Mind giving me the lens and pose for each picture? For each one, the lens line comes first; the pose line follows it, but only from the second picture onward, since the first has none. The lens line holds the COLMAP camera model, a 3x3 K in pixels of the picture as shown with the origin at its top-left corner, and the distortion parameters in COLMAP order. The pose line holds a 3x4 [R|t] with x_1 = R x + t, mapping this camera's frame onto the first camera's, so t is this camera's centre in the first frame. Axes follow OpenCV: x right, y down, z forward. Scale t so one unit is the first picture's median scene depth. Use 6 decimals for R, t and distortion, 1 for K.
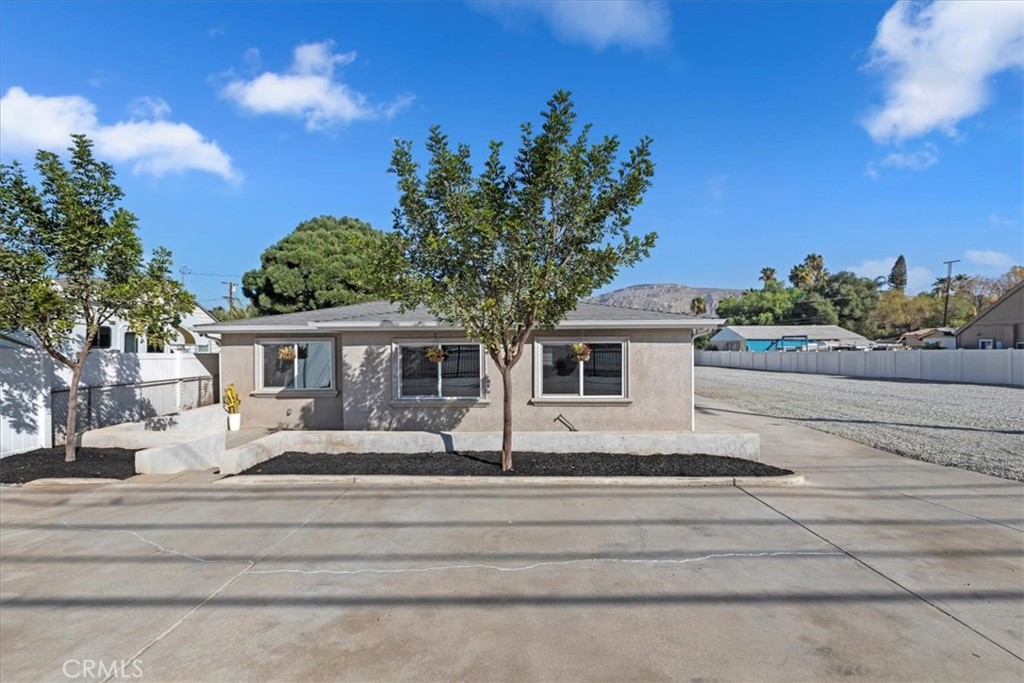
lens RADIAL K [[510.6, 0, 504.7], [0, 510.6, 358.0], [0, 0, 1]] dist [0.001762, 0.000327]
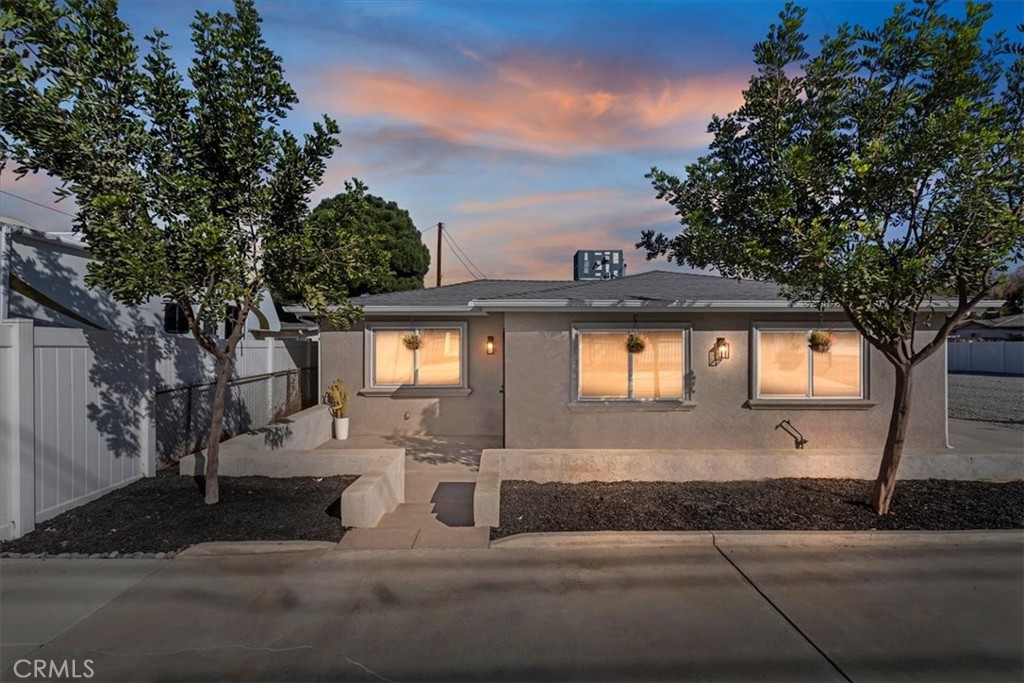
lens RADIAL K [[515.2, 0, 512.0], [0, 515.2, 341.5], [0, 0, 1]] dist [-0.000365, -0.000158]
pose [[0.999040, 0.005284, 0.043491, -0.343158], [-0.004642, 0.999879, -0.014845, 0.002554], [-0.043564, 0.014628, 0.998944, 0.222645]]
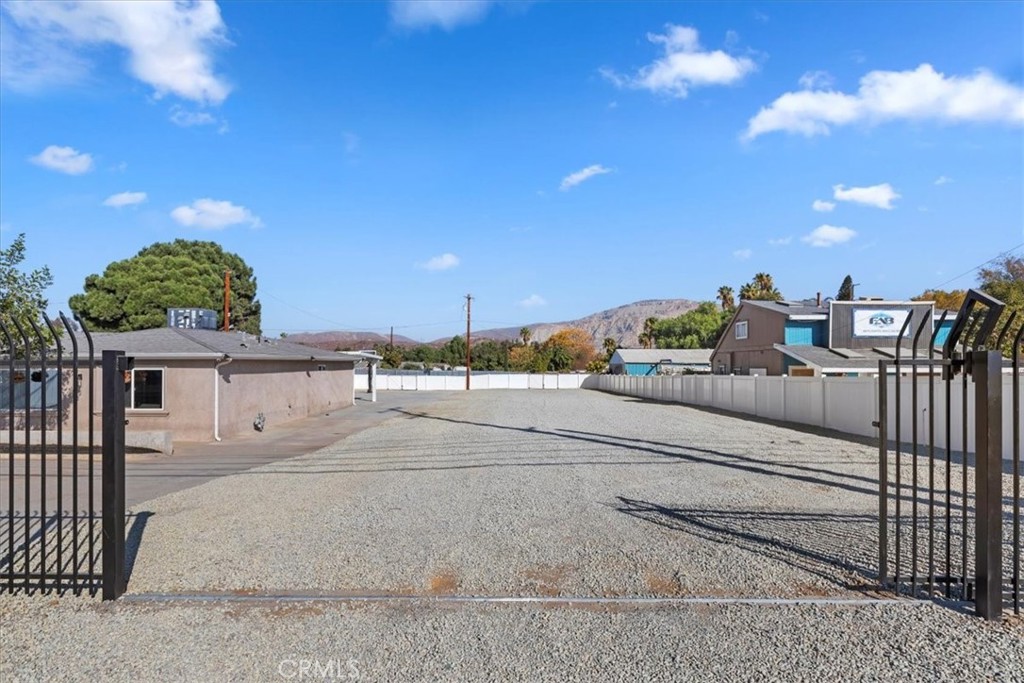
lens RADIAL K [[570.1, 0, 510.2], [0, 570.1, 366.3], [0, 0, 1]] dist [0.003100, 0.000556]
pose [[0.999937, 0.005942, 0.009541, 1.122331], [-0.005707, 0.999685, -0.024452, -0.006889], [-0.009684, 0.024396, 0.999655, -0.511484]]
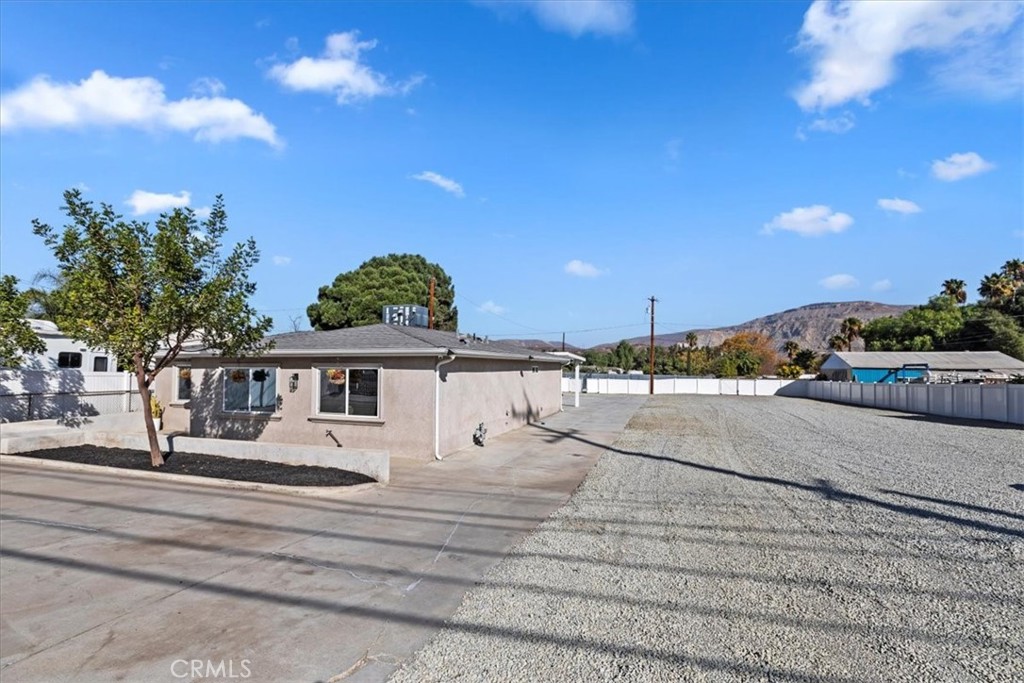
lens RADIAL K [[508.0, 0, 483.0], [0, 508.0, 365.5], [0, 0, 1]] dist [0.002740, 0.000148]
pose [[0.945375, 0.012034, -0.325762, 0.798221], [-0.022570, 0.999337, -0.028583, -0.011101], [0.325202, 0.034375, 0.945020, 0.027268]]
